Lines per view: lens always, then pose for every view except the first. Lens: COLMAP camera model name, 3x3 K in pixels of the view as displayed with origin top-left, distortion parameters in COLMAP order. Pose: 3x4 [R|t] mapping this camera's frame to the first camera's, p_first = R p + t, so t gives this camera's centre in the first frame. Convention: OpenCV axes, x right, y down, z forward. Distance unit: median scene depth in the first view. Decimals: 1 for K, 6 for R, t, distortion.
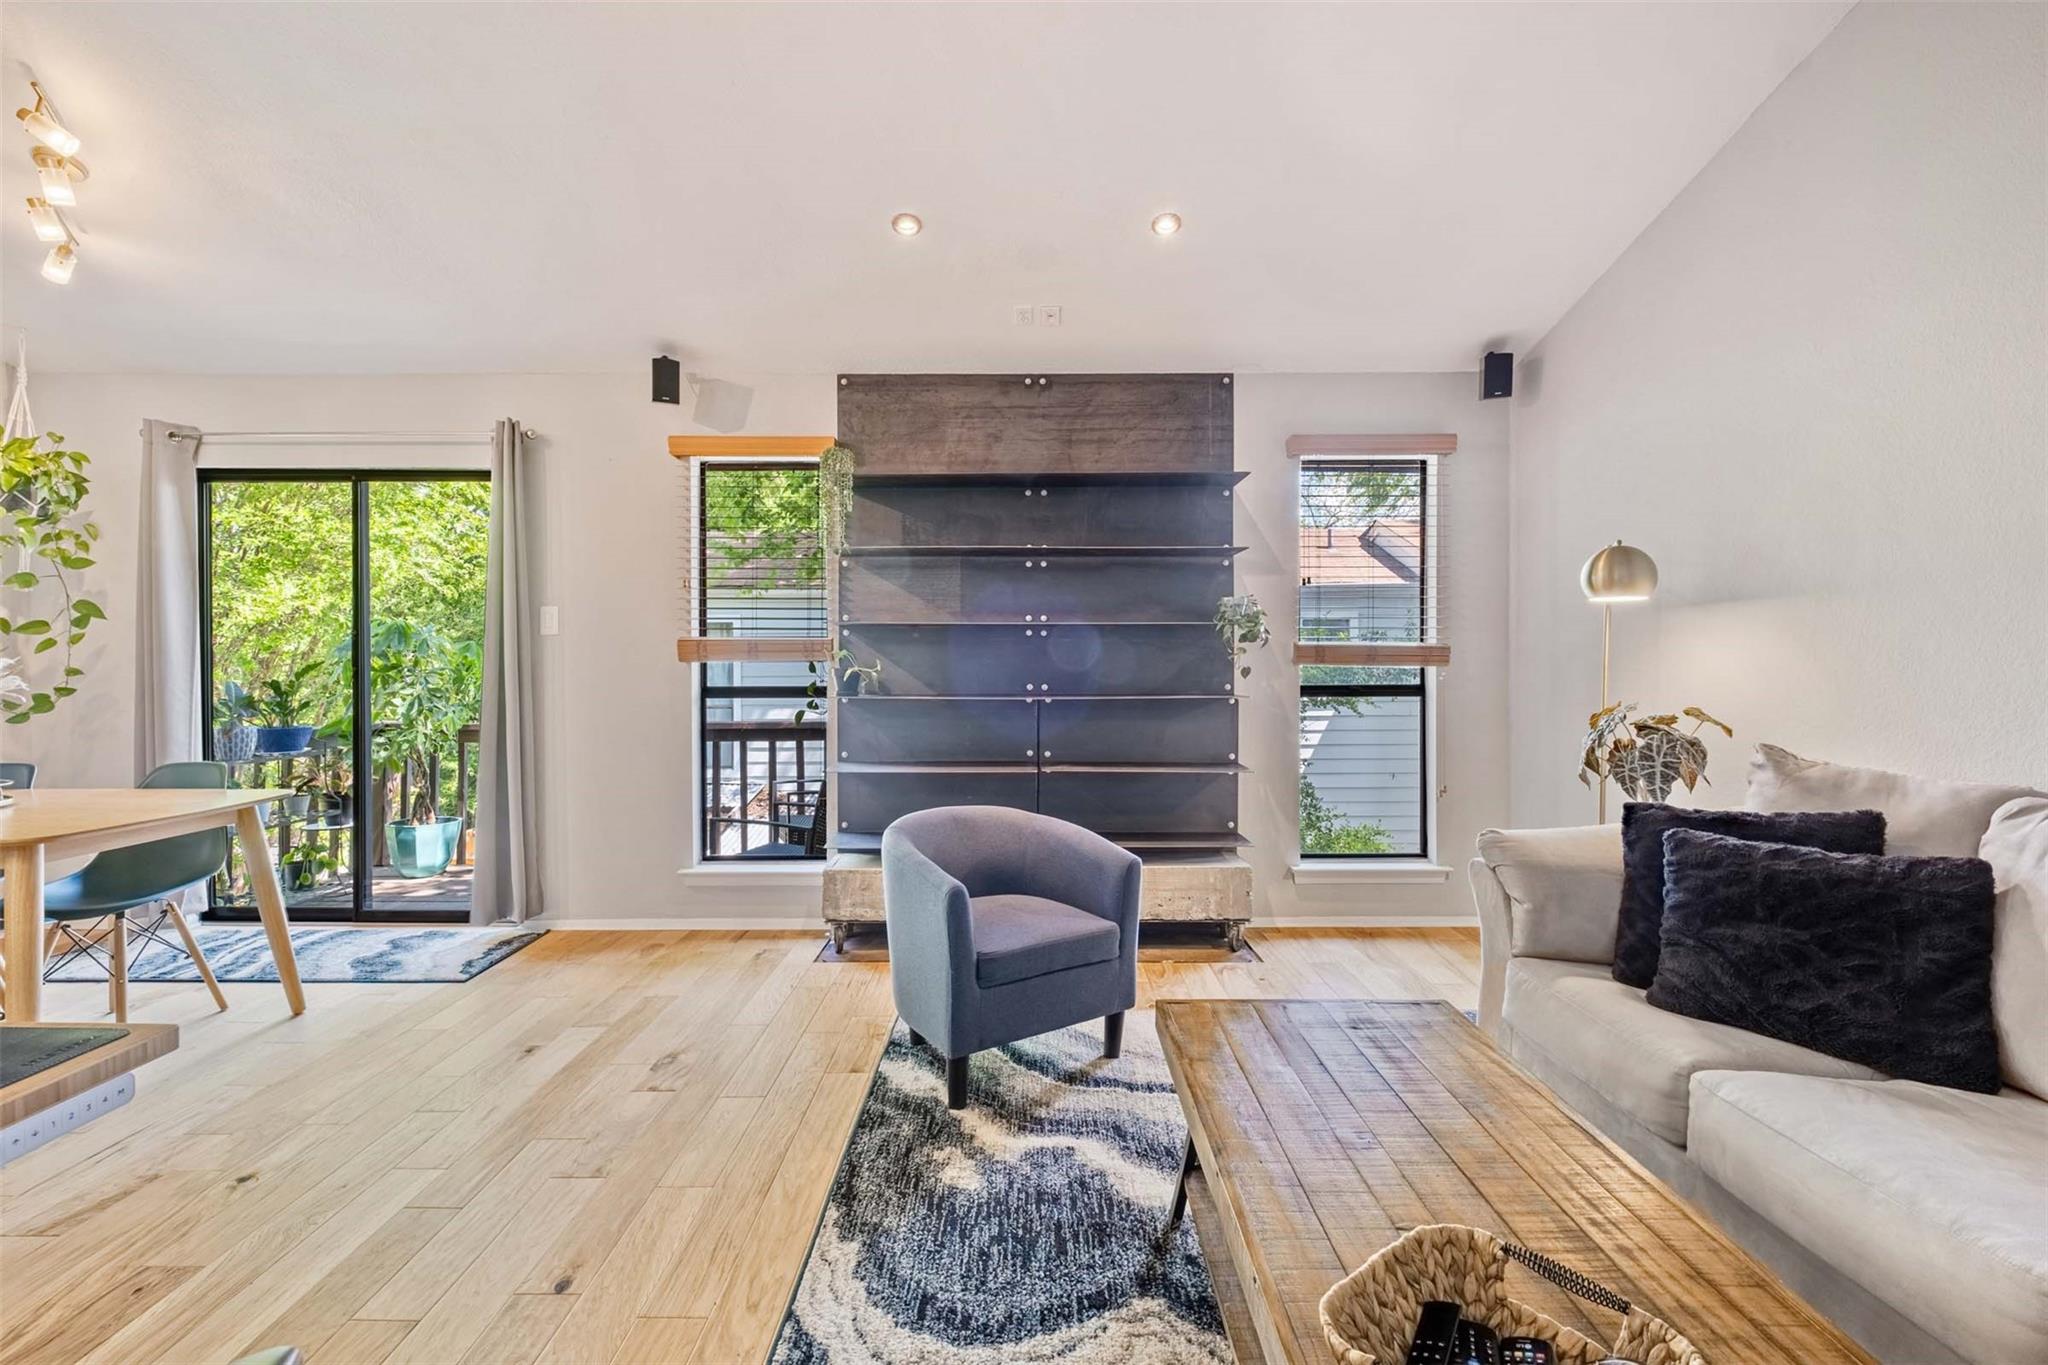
lens RADIAL K [[890.6, 0, 1028.8], [0, 890.6, 661.4], [0, 0, 1]] dist [-0.001916, -0.001724]
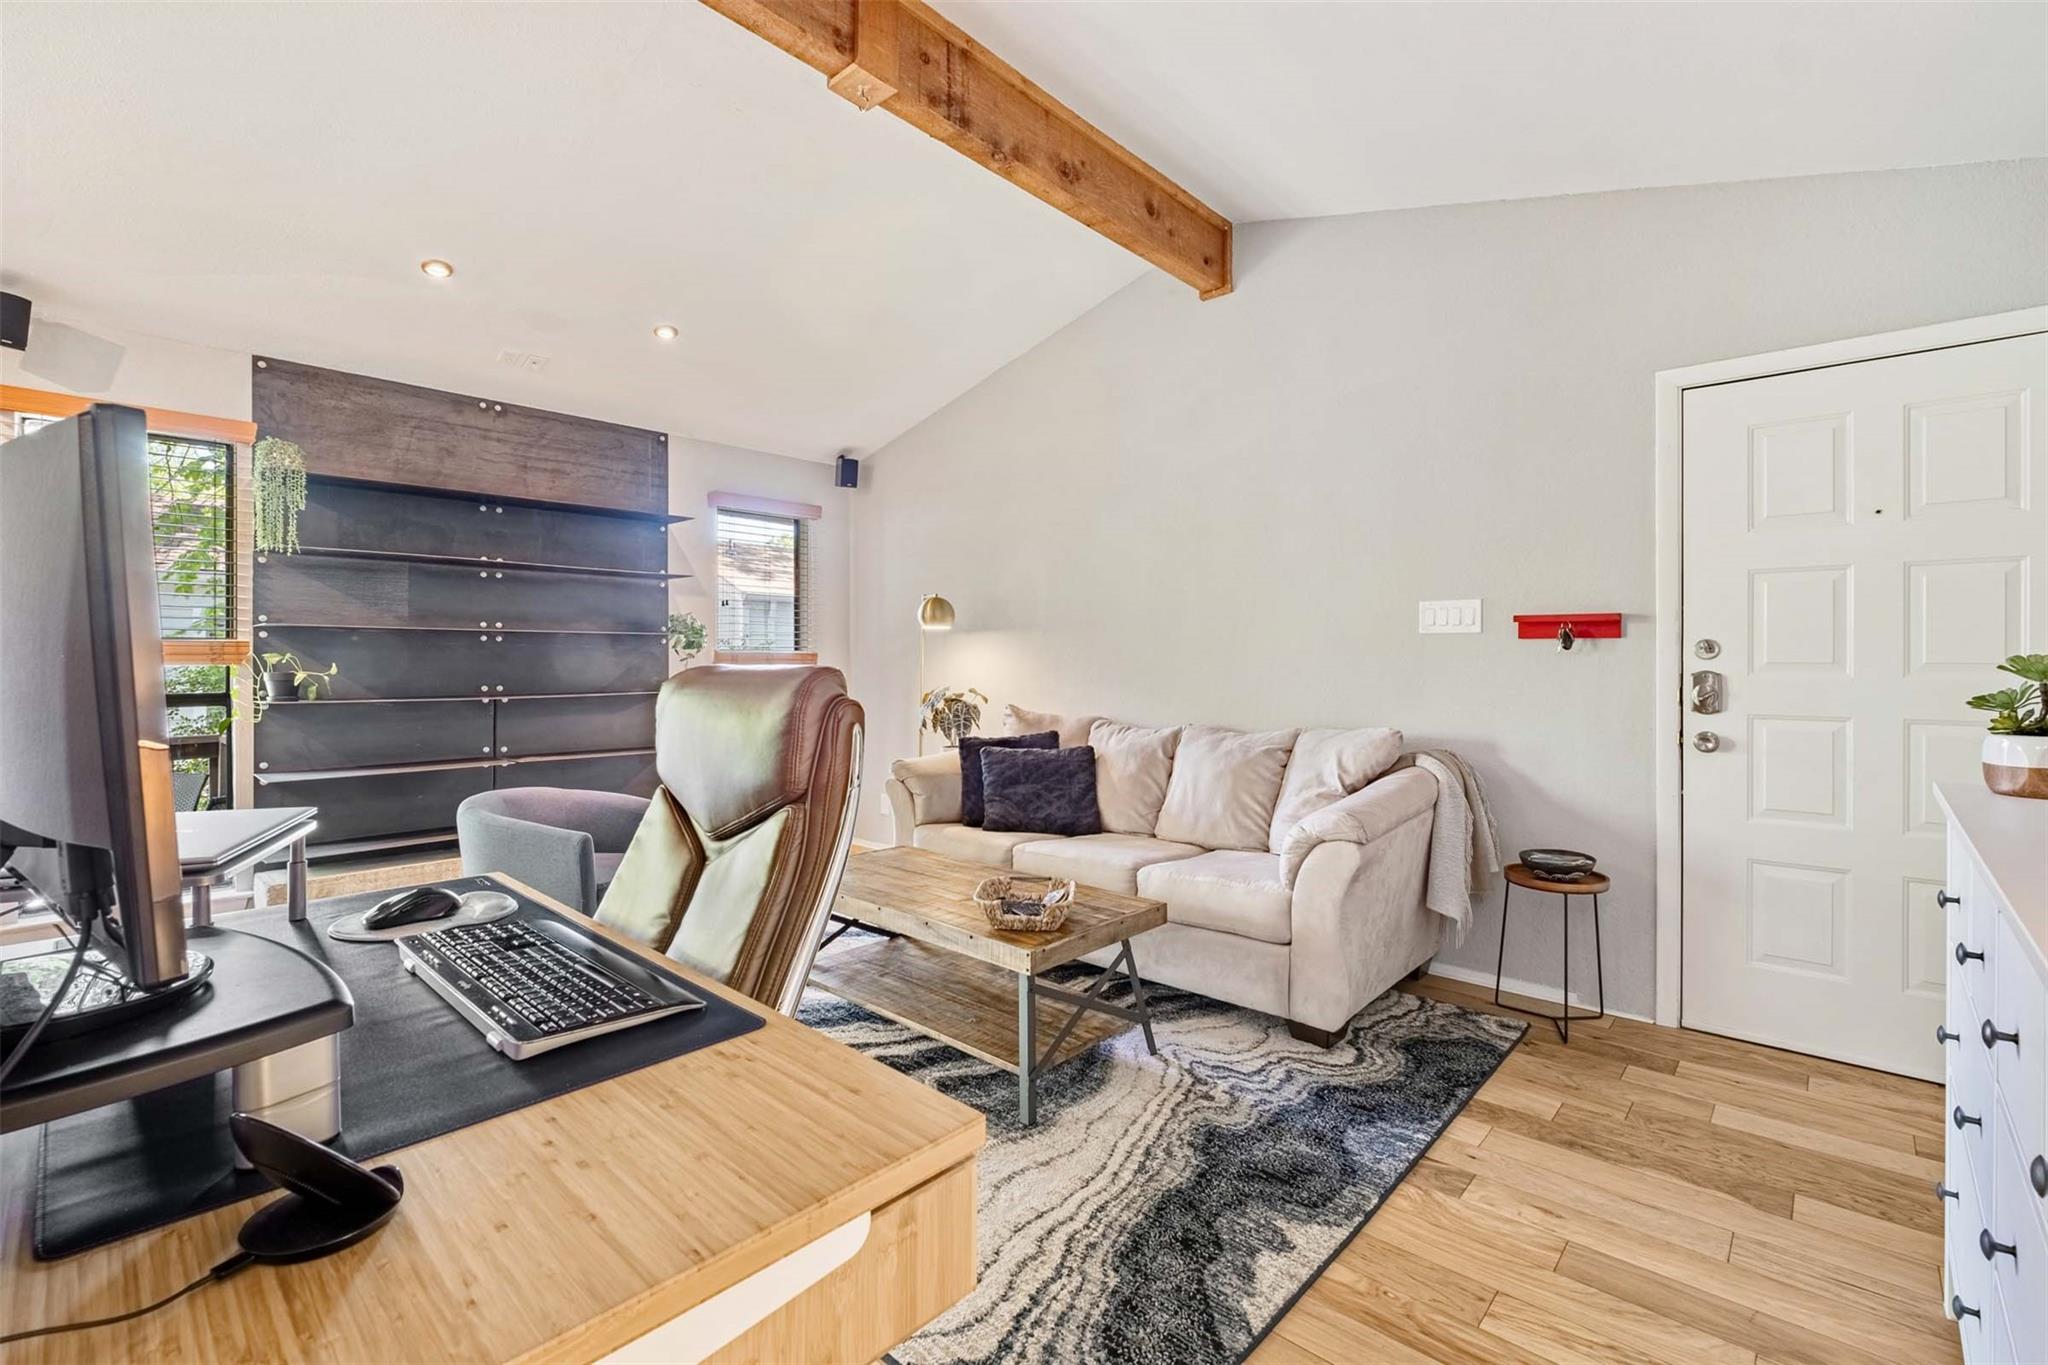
lens RADIAL K [[890.6, 0, 1024.9], [0, 890.6, 661.9], [0, 0, 1]] dist [-0.001916, -0.001724]
pose [[0.675162, -0.000107, 0.737669, -0.549551], [0.002820, 0.999993, -0.002436, 0.001901], [-0.737664, 0.003725, 0.675158, -0.331313]]
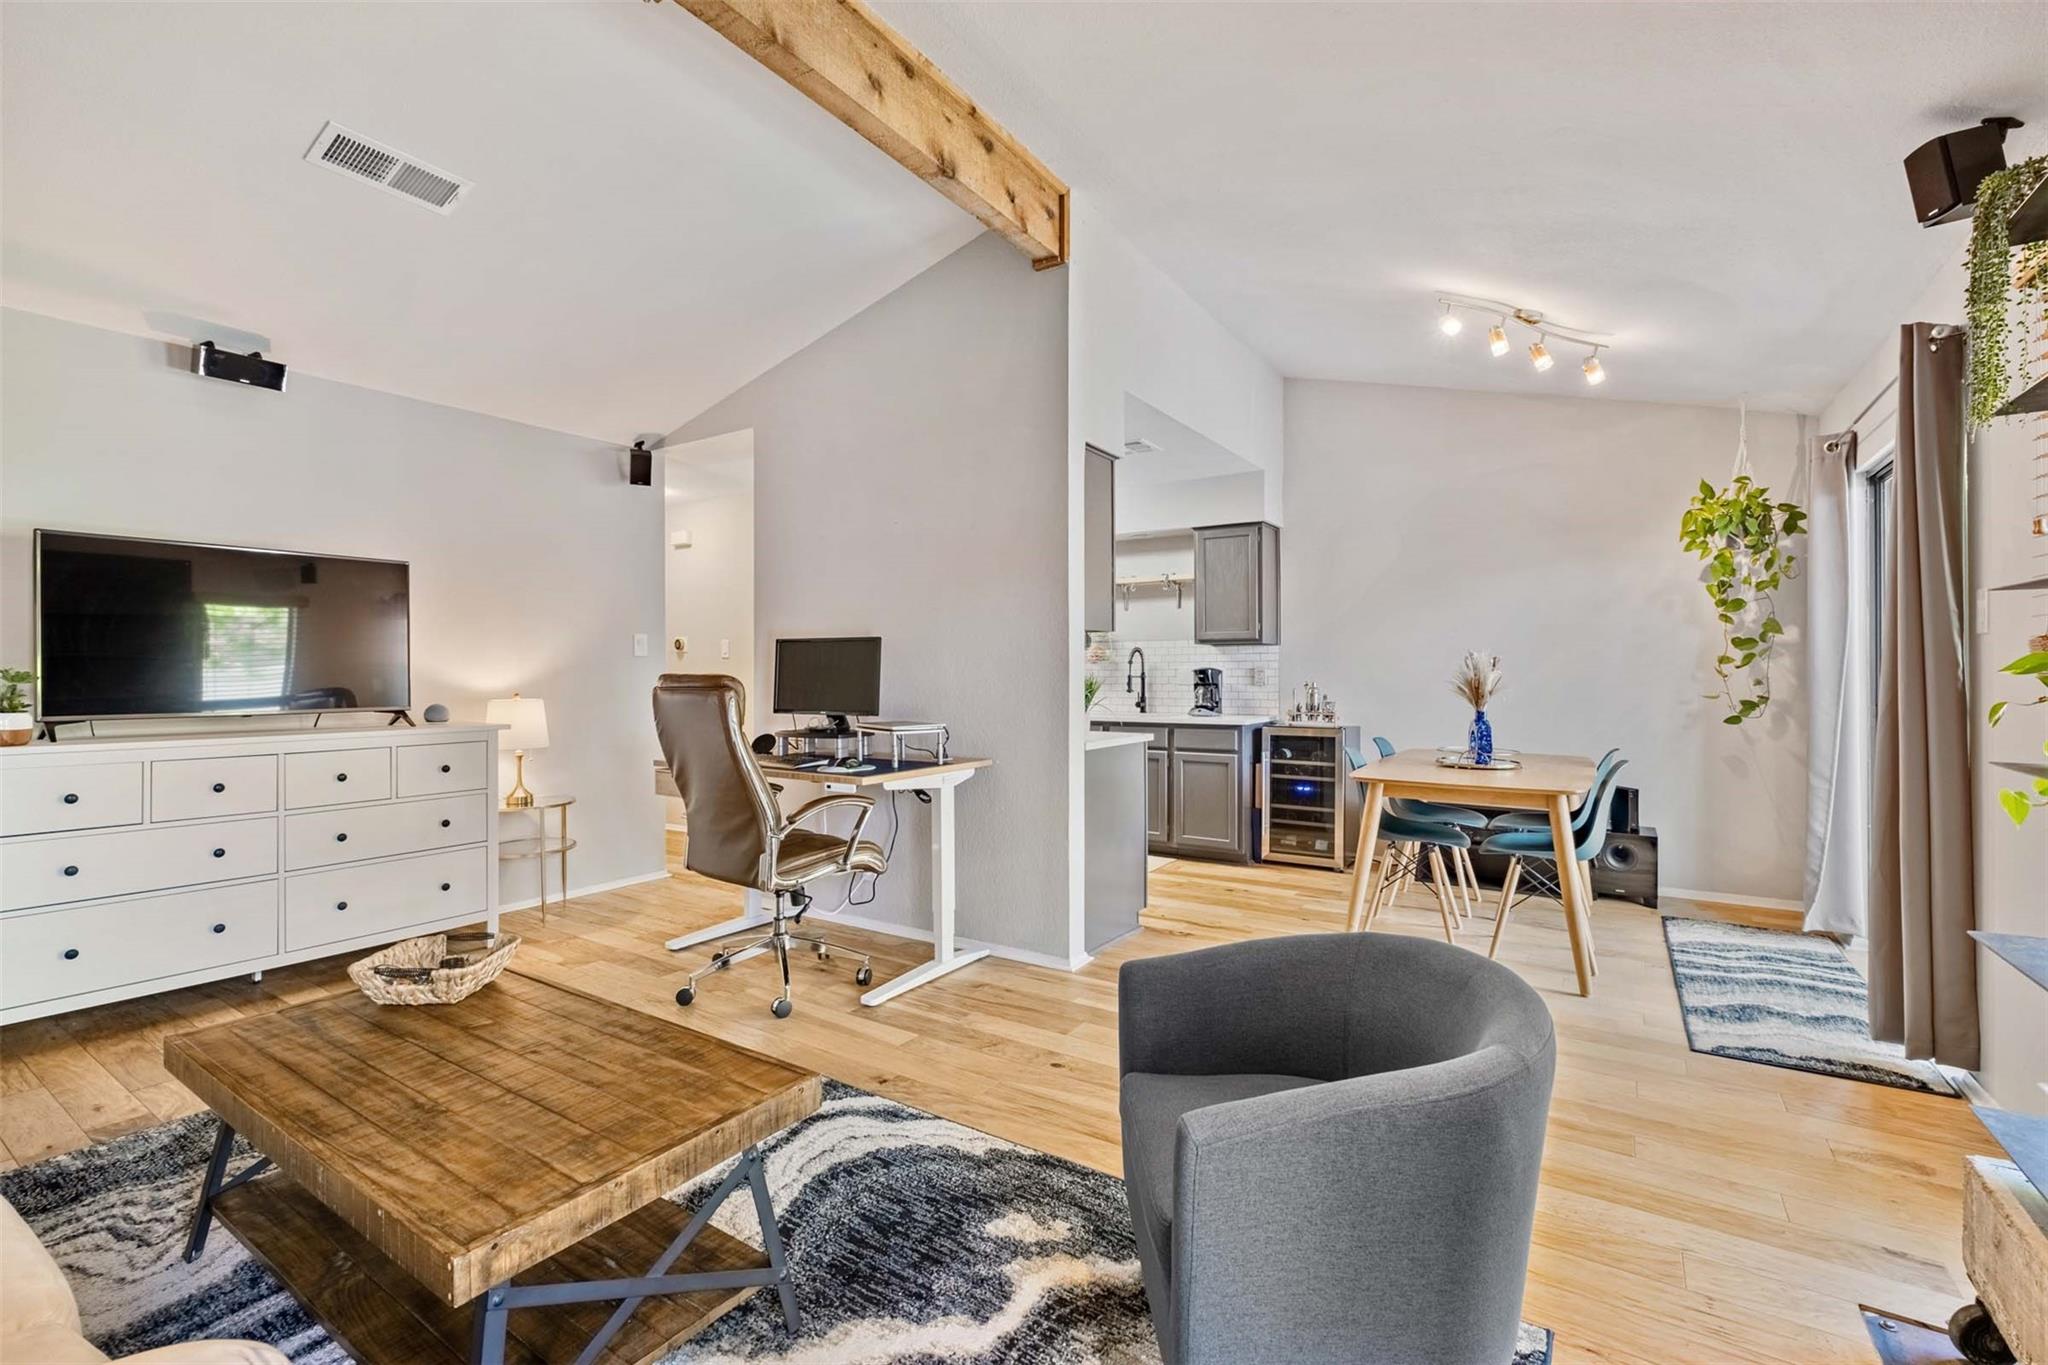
lens RADIAL K [[890.6, 0, 1028.6], [0, 890.6, 674.2], [0, 0, 1]] dist [-0.001916, -0.001724]
pose [[-0.550037, 0.005275, -0.835124, 0.553390], [-0.001604, 0.999972, 0.007373, -0.007761], [0.835139, 0.005395, -0.550012, 1.216175]]
